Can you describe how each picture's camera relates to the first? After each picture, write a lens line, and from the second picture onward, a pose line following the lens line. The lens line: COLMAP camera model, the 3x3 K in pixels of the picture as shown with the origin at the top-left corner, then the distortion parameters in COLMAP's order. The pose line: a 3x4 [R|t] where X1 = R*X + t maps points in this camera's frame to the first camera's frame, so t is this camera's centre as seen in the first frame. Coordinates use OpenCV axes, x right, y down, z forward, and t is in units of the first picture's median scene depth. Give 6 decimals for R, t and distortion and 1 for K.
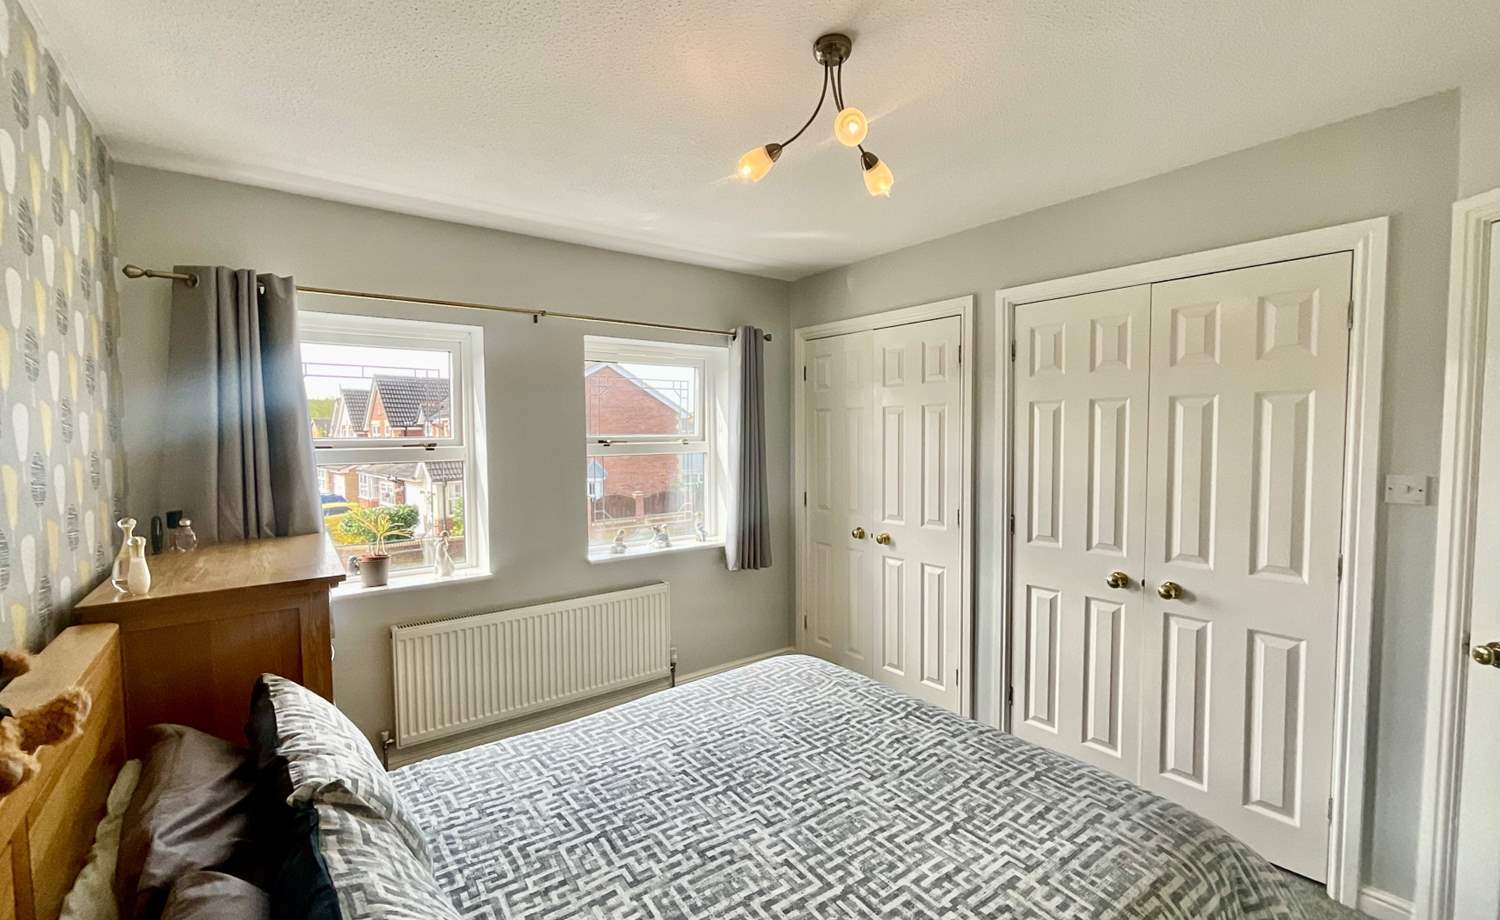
lens RADIAL K [[632.9, 0, 750.0], [0, 632.9, 460.0], [0, 0, 1]] dist [0.002197, 0.000597]
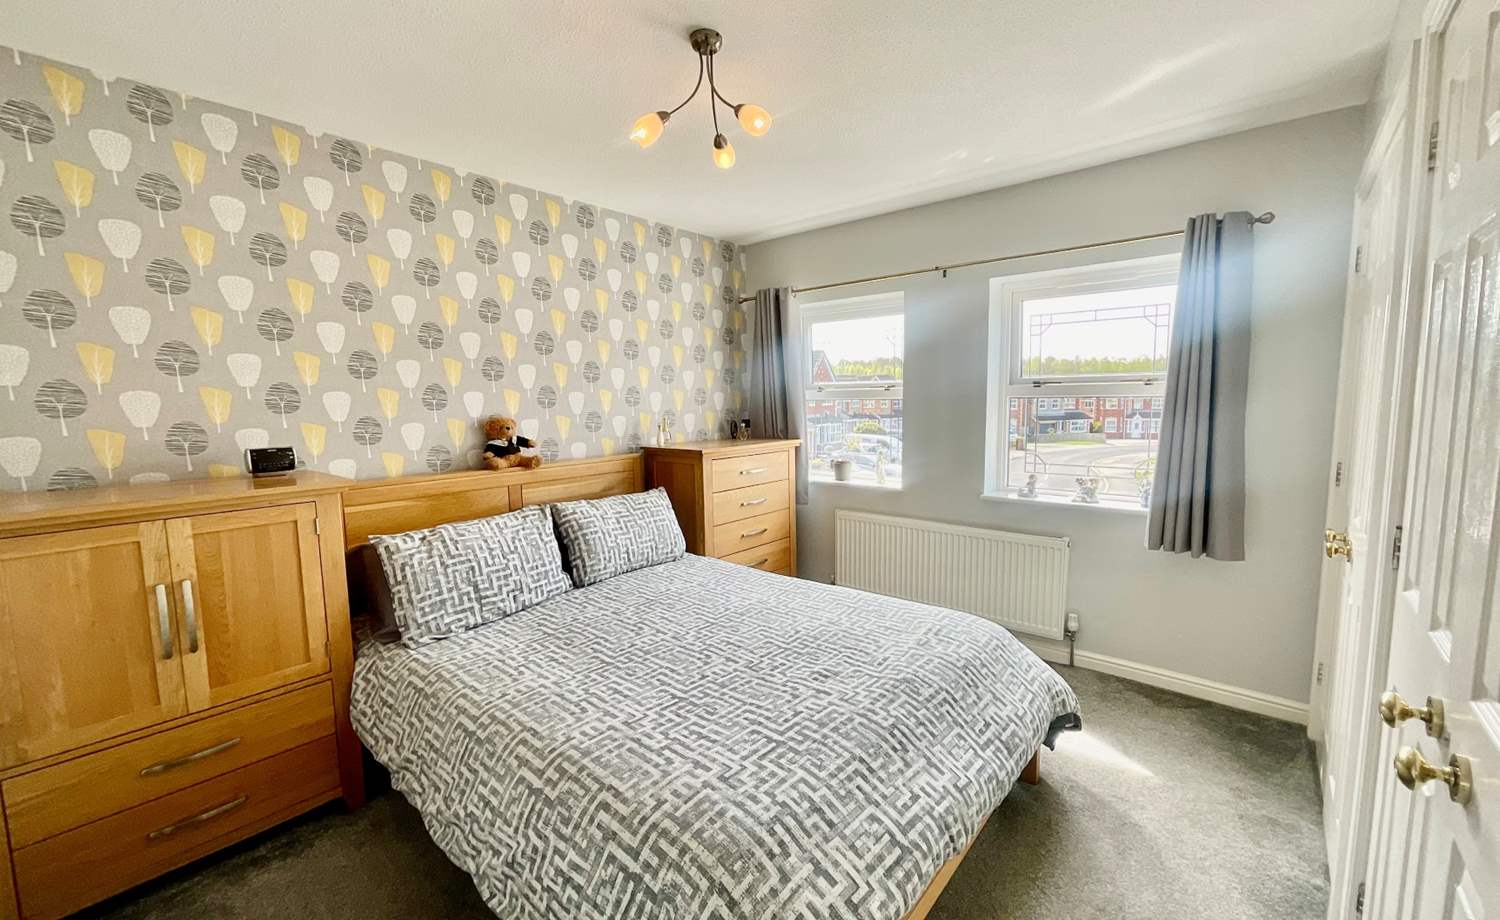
lens RADIAL K [[609.1, 0, 750.0], [0, 609.1, 460.0], [0, 0, 1]] dist [0.000217, 0.000271]
pose [[0.210172, 0.105149, -0.971993, 0.890904], [-0.032995, 0.994396, 0.100439, 0.014346], [0.977107, 0.010961, 0.212464, 0.558398]]
